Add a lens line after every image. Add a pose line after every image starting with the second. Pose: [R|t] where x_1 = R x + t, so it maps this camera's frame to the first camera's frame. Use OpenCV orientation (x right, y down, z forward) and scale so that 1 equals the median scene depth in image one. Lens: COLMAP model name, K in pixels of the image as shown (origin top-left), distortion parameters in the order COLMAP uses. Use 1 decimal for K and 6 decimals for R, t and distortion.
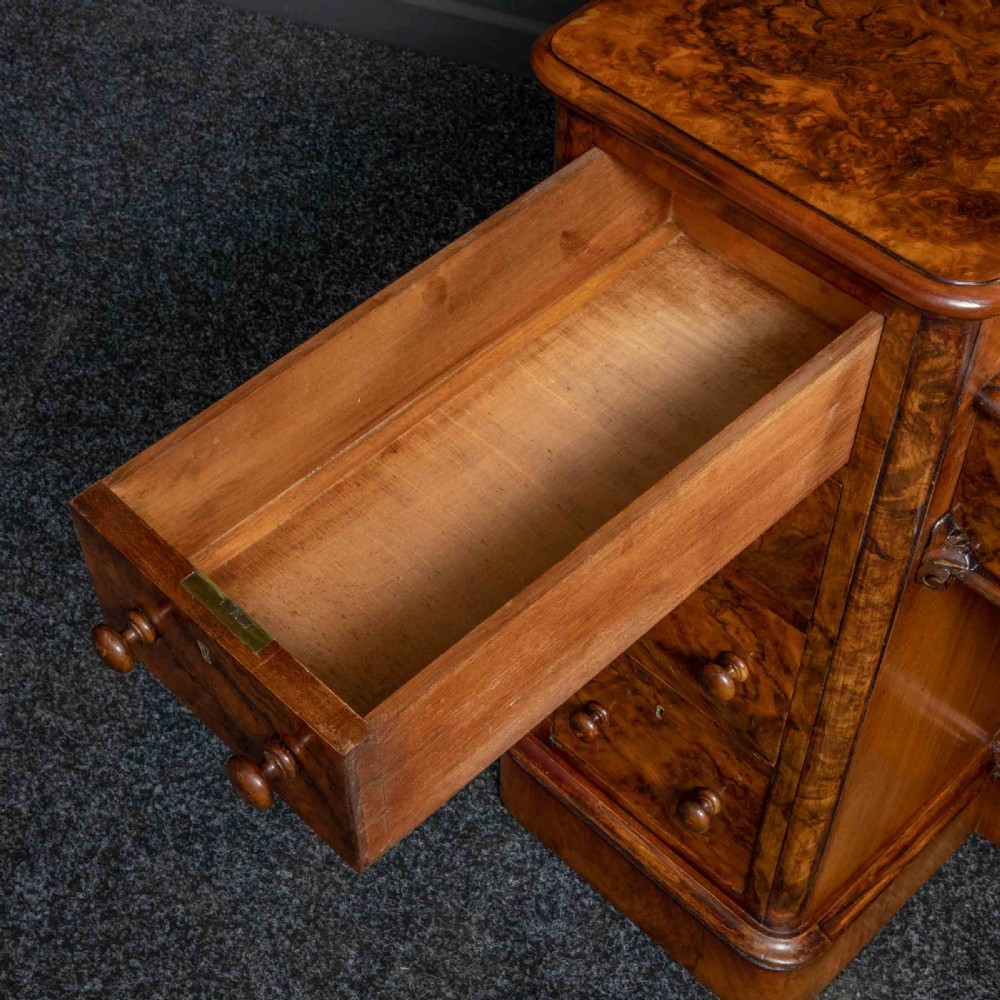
lens RADIAL K [[1800.9, 0, 426.2], [0, 1800.9, 498.6], [0, 0, 1]] dist [0.021929, 0.127223]
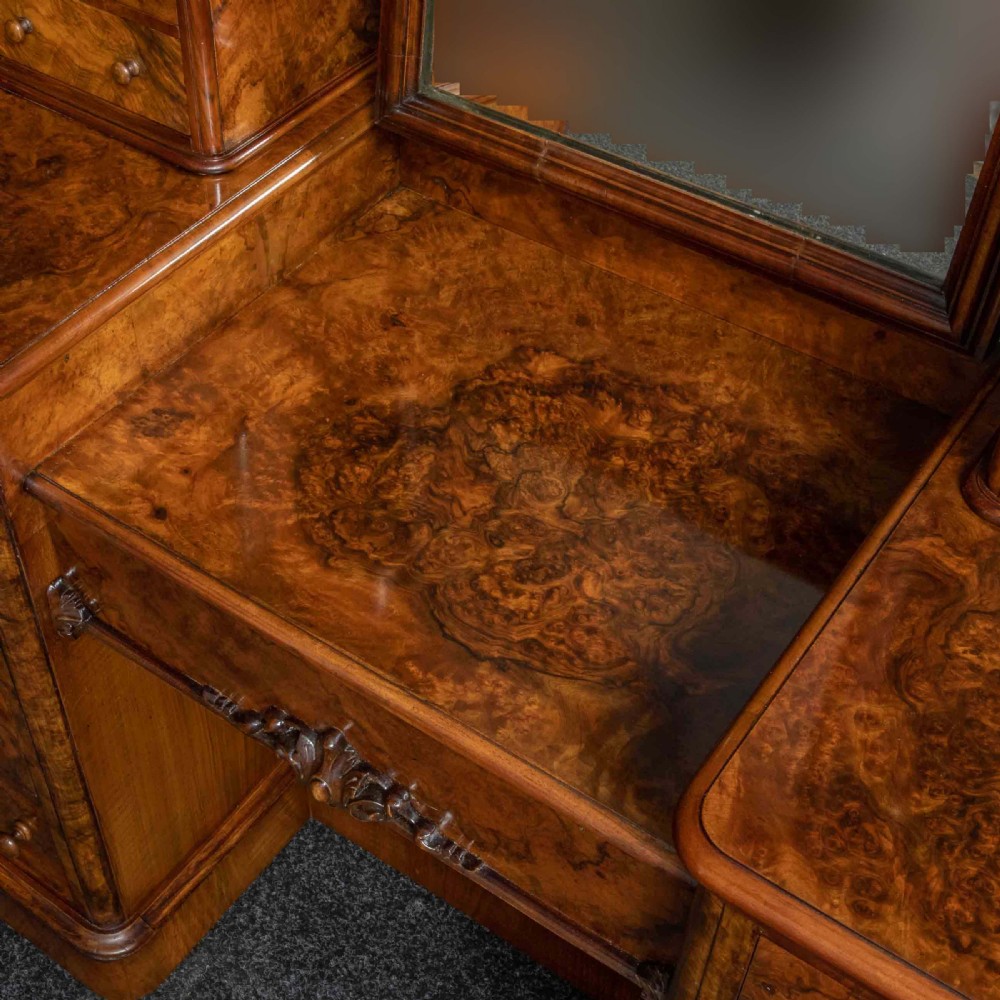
lens RADIAL K [[1487.0, 0, 421.5], [0, 1487.0, 490.4], [0, 0, 1]] dist [-0.089895, 0.082634]
pose [[0.983686, -0.122296, 0.131930, 0.418344], [0.128243, 0.991033, -0.037527, 0.019178], [-0.126158, 0.053834, 0.990548, -0.018172]]
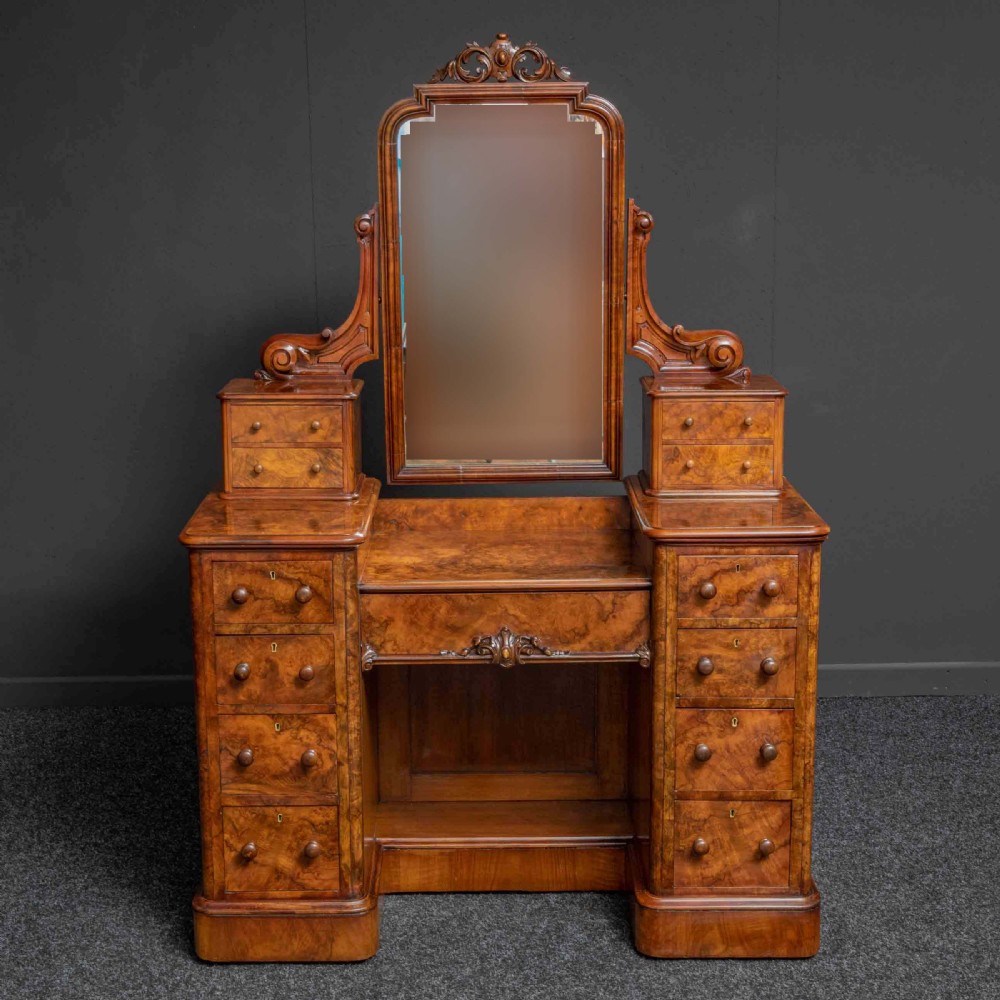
lens RADIAL K [[1648.9, 0, 478.2], [0, 1648.9, 491.7], [0, 0, 1]] dist [-0.005210, 0.090914]
pose [[0.689454, -0.140521, 0.710568, -1.536749], [0.541387, 0.751689, -0.376647, 0.989184], [-0.481200, 0.644373, 0.594331, -0.907064]]
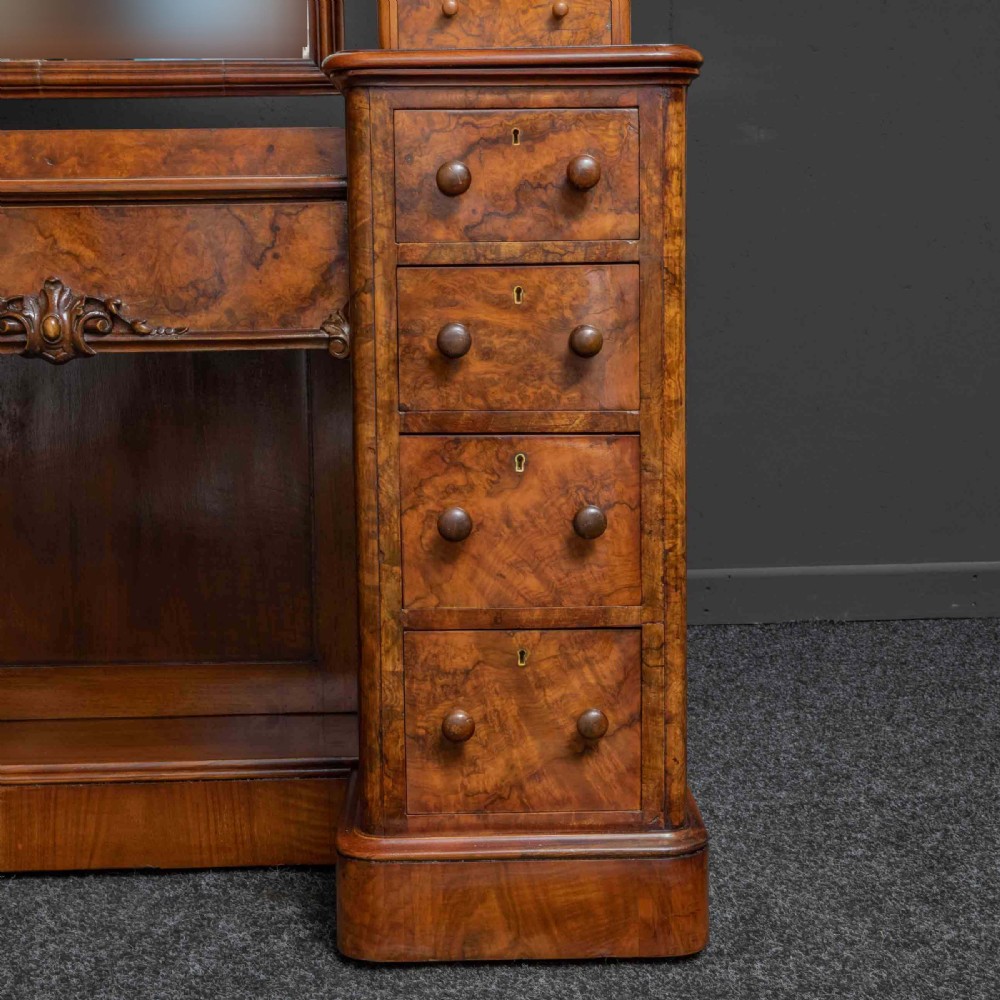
lens RADIAL K [[1989.9, 0, 497.5], [0, 1989.9, 479.5], [0, 0, 1]] dist [0.044262, 0.173283]
pose [[0.665078, -0.093721, 0.740869, -0.543009], [0.560547, 0.718157, -0.412356, 1.148845], [-0.493414, 0.689541, 0.530166, -0.059749]]
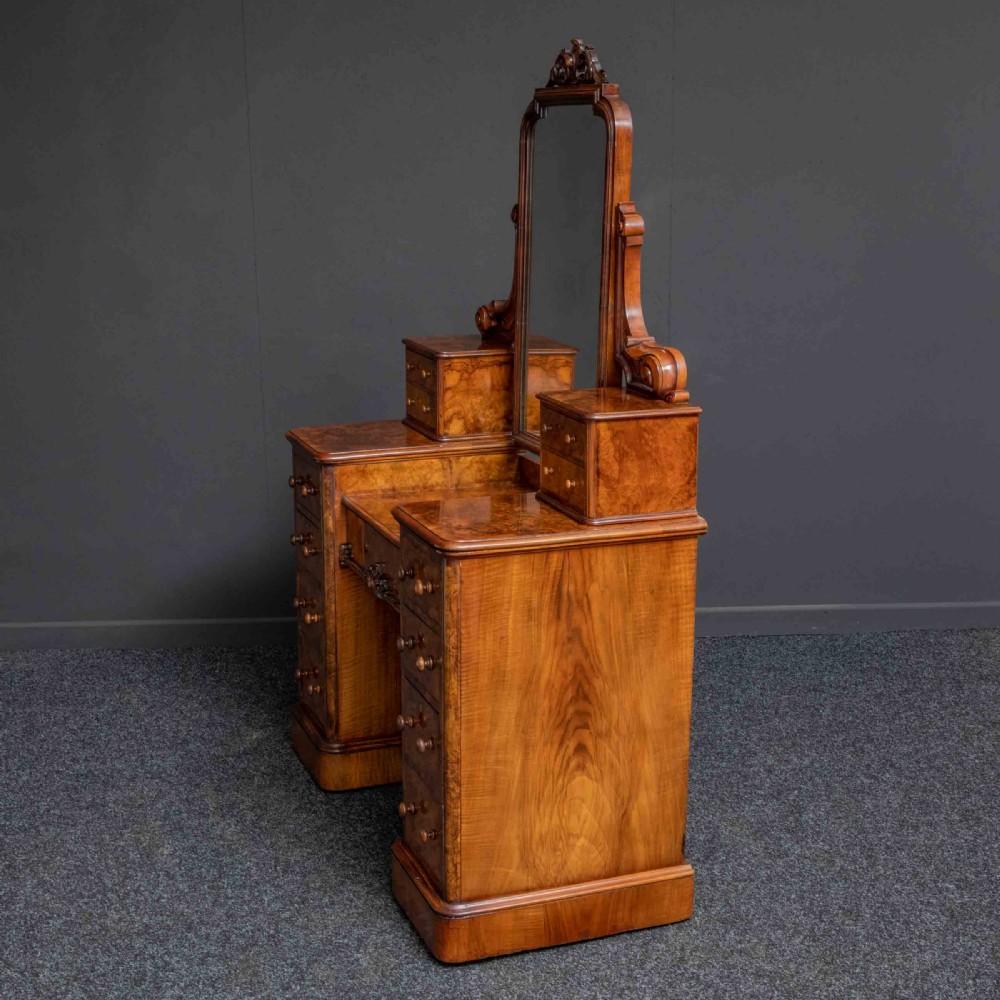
lens RADIAL K [[1522.0, 0, 479.3], [0, 1522.0, 498.6], [0, 0, 1]] dist [-0.007665, 0.024151]
pose [[0.921503, 0.102086, -0.374715, 1.774008], [-0.296789, 0.807417, -0.509896, 1.508977], [0.250498, 0.581081, 0.774335, -1.473992]]
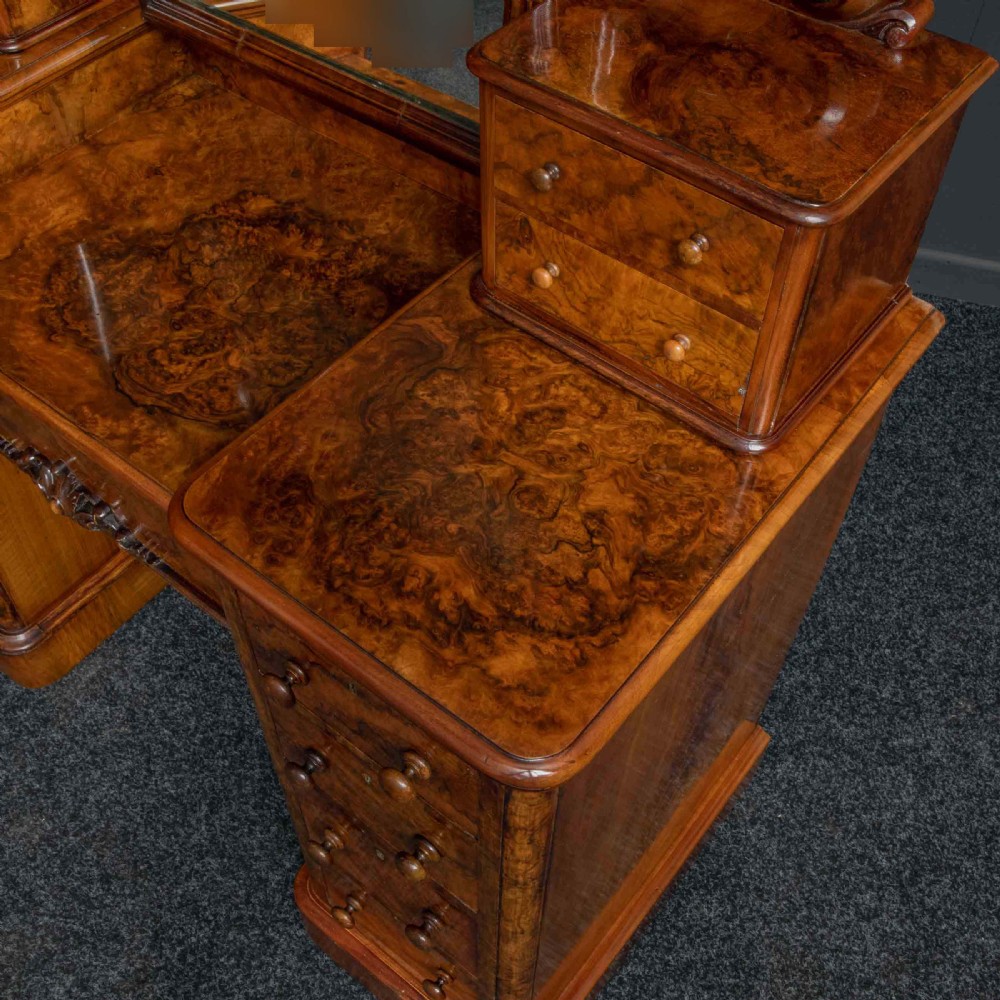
lens RADIAL K [[1161.9, 0, 500.0], [0, 1161.9, 500.0], [0, 0, 1]] dist [-0.096395, 0.099243]
pose [[0.988286, -0.104830, 0.110916, 0.724740], [0.097900, 0.992992, 0.066199, 0.128531], [-0.117078, -0.054565, 0.991623, -0.111865]]
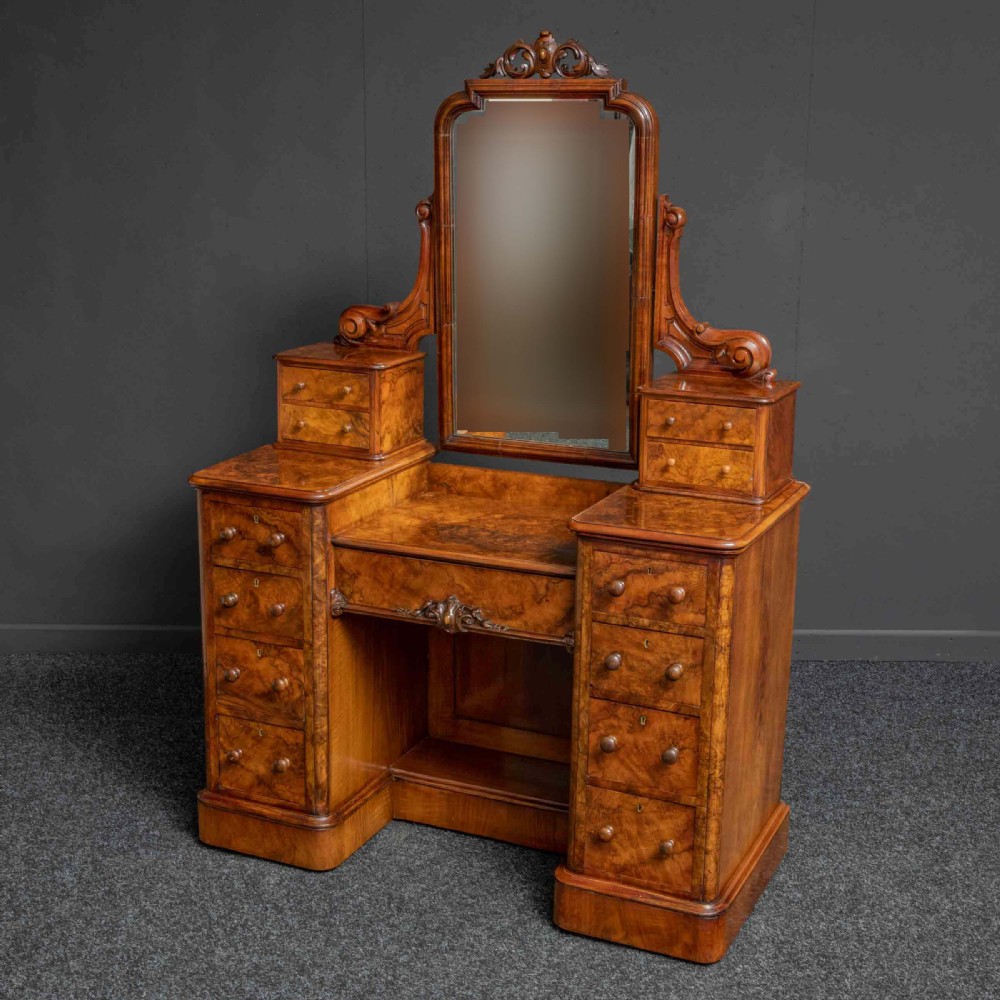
lens RADIAL K [[1522.0, 0, 479.3], [0, 1522.0, 498.6], [0, 0, 1]] dist [-0.007665, 0.024151]
pose [[0.926964, -0.071058, 0.368358, -0.498906], [0.265130, 0.818762, -0.509249, 1.412325], [-0.265412, 0.569718, 0.777803, -1.382356]]
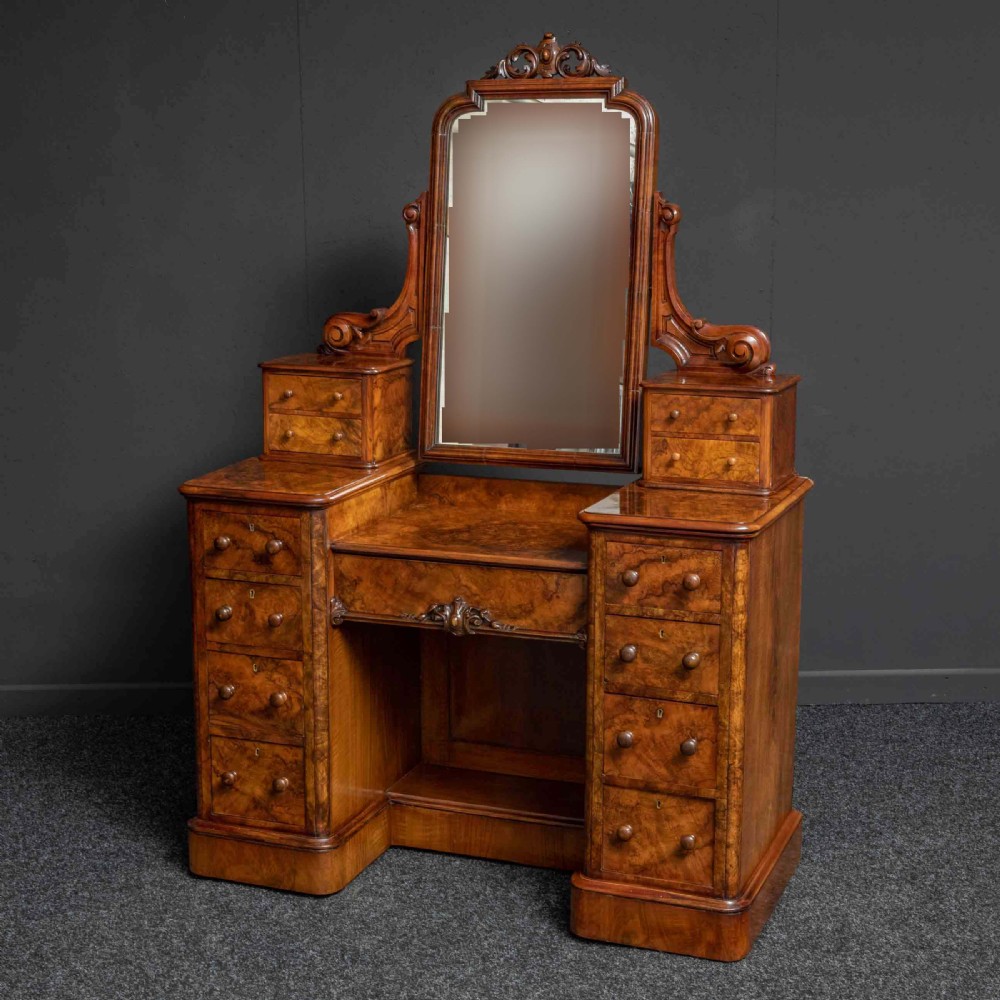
lens RADIAL K [[1731.4, 0, 500.0], [0, 1731.4, 500.0], [0, 0, 1]] dist [0.000709, 0.020484]
pose [[0.899374, -0.072958, 0.431050, -0.788056], [0.318722, 0.784295, -0.532258, 1.662787], [-0.299238, 0.616084, 0.728627, -1.490057]]
